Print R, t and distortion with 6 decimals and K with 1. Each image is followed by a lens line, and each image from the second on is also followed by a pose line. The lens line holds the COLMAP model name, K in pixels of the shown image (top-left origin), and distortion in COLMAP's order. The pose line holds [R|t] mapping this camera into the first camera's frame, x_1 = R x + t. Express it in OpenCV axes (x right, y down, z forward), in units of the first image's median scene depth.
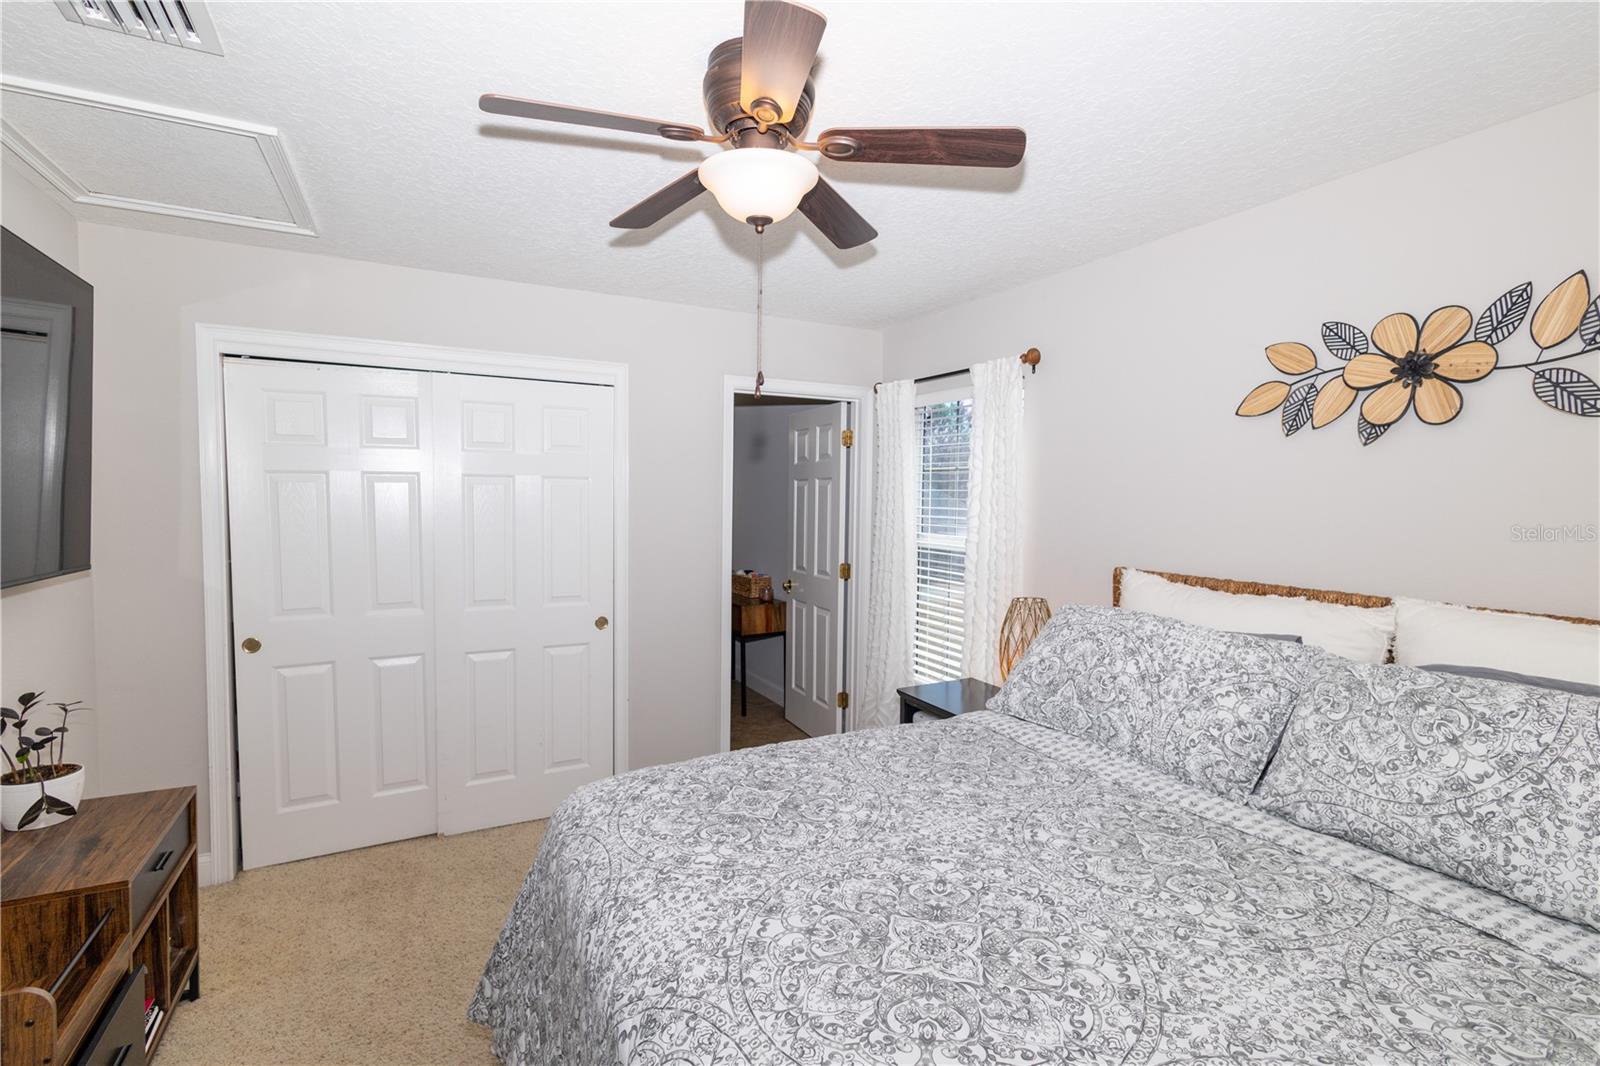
lens RADIAL K [[743.0, 0, 804.4], [0, 743.0, 534.9], [0, 0, 1]] dist [0.003457, 0.002547]
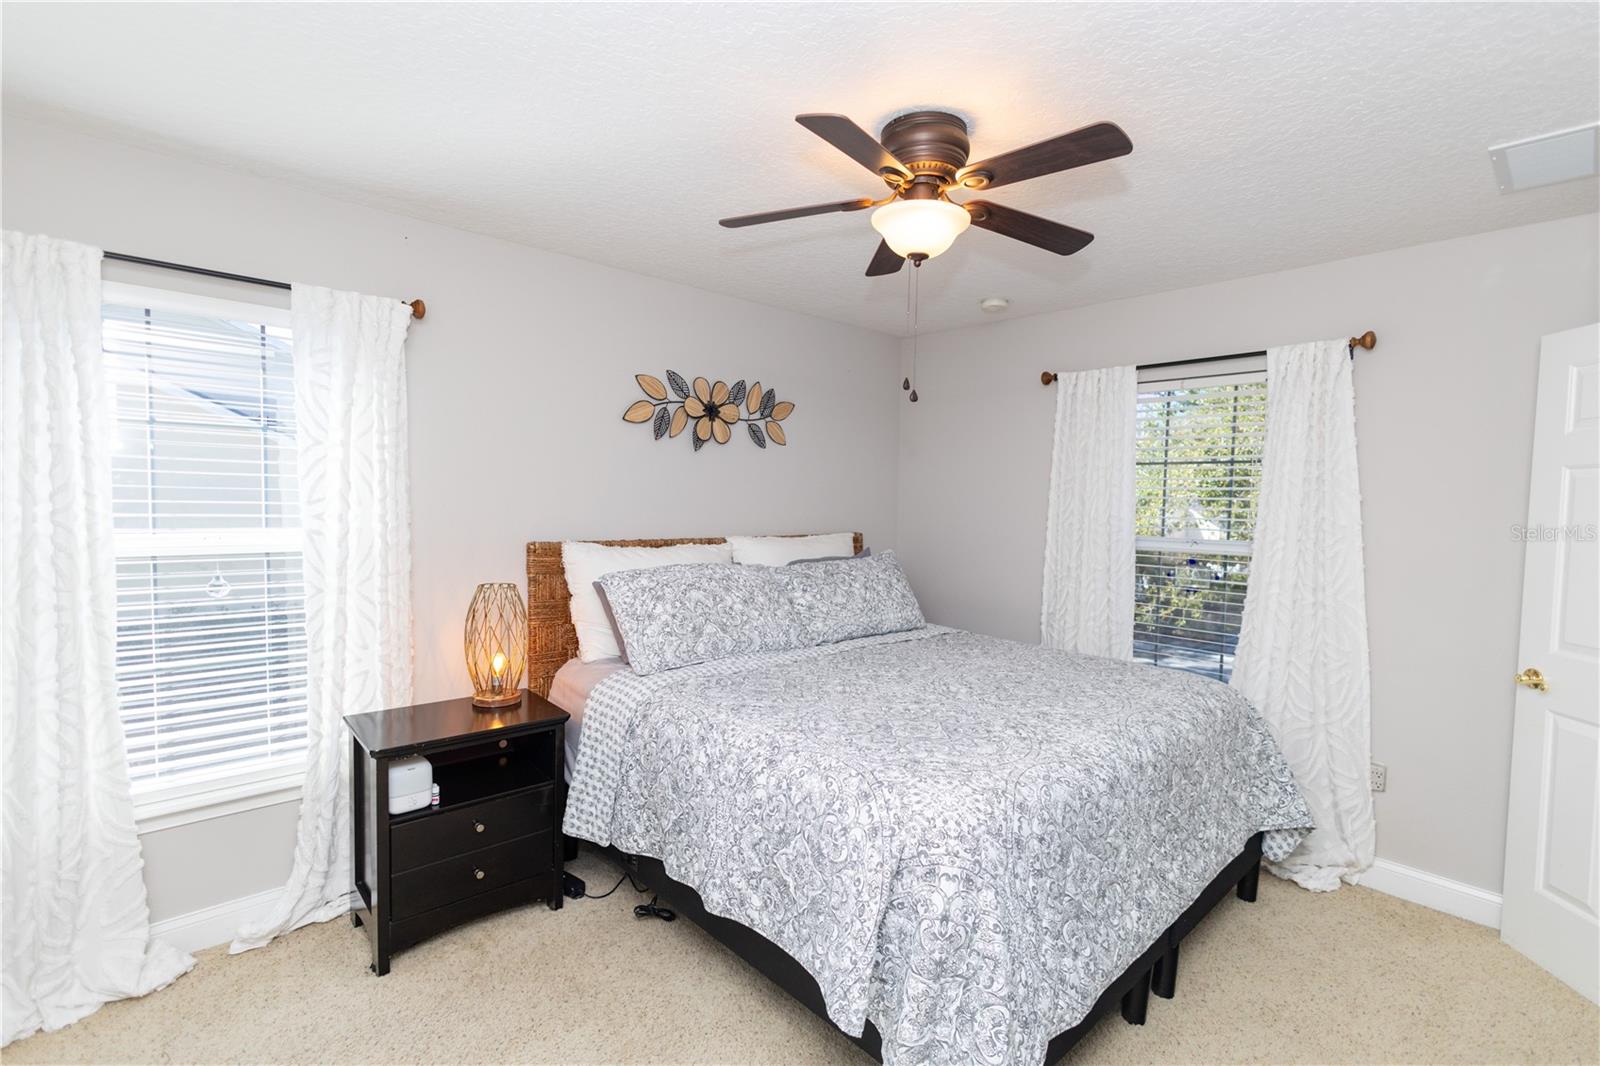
lens RADIAL K [[743.0, 0, 808.5], [0, 743.0, 532.2], [0, 0, 1]] dist [0.003457, 0.002547]
pose [[-0.257867, -0.062608, 0.964150, -1.024709], [0.029449, 0.996925, 0.072613, -0.053969], [-0.965731, 0.047117, -0.255231, 1.262867]]
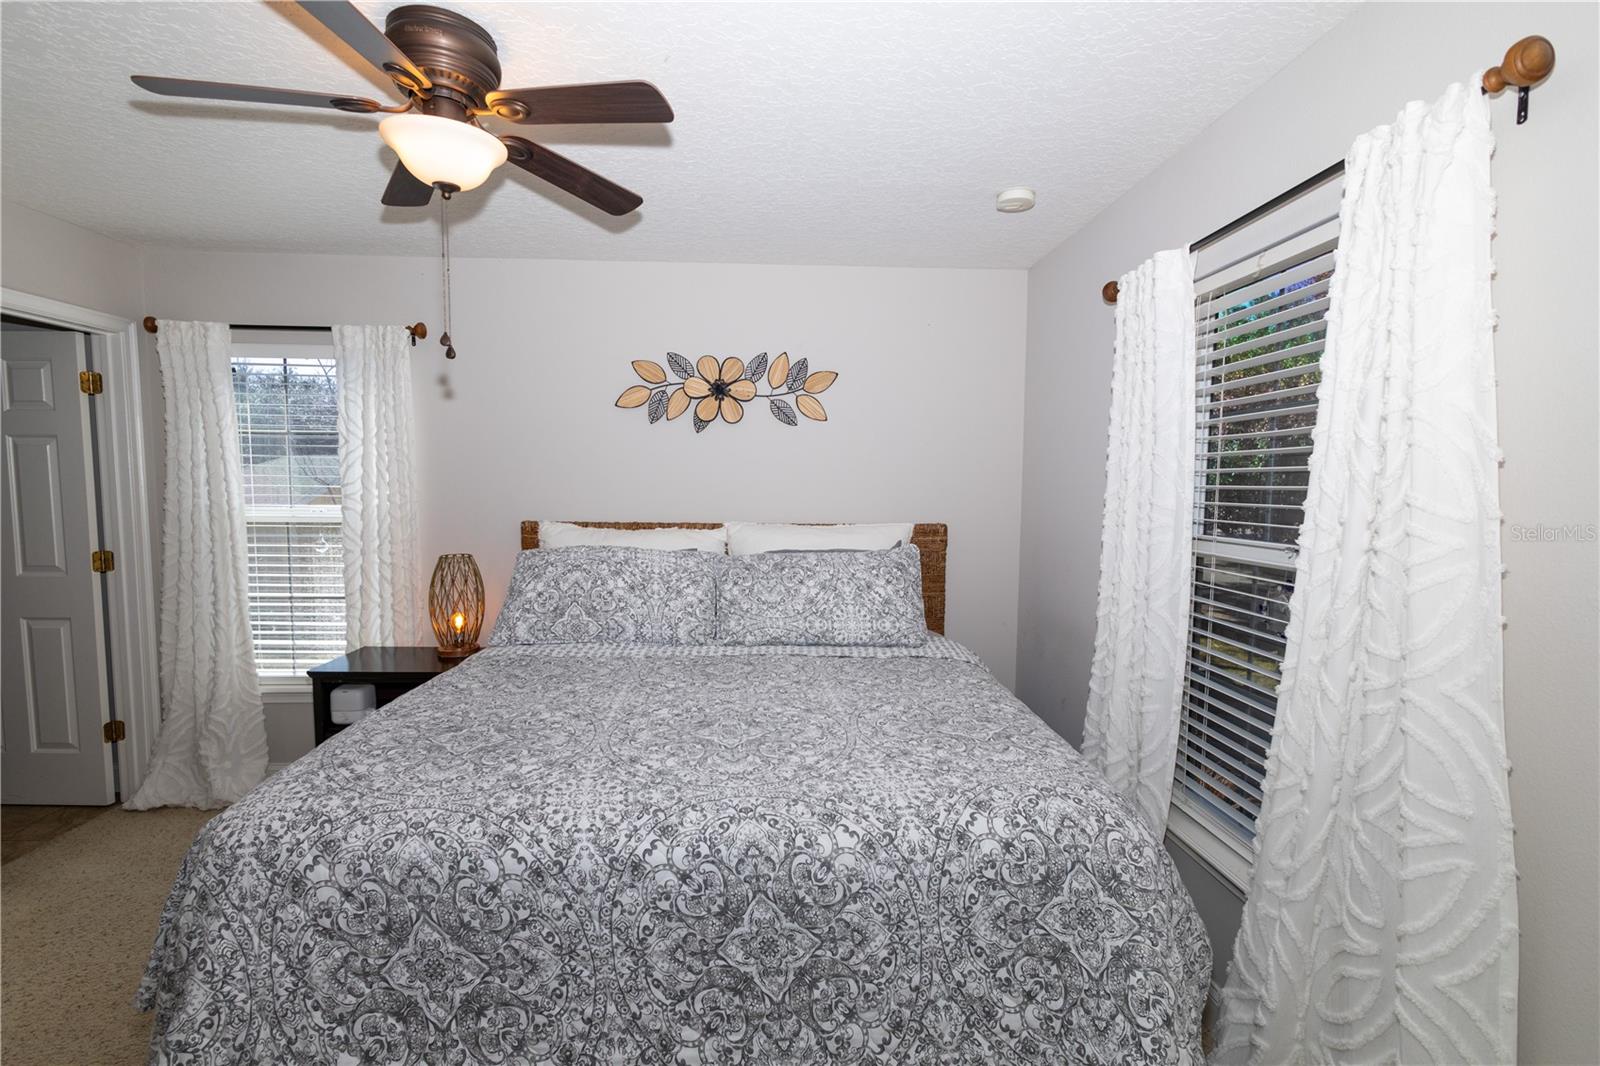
lens RADIAL K [[743.0, 0, 795.5], [0, 743.0, 535.9], [0, 0, 1]] dist [0.003457, 0.002547]
pose [[0.433571, -0.072418, 0.898205, -0.691344], [0.044045, 0.997277, 0.059145, 0.021374], [-0.900042, 0.013917, 0.435580, 0.093221]]
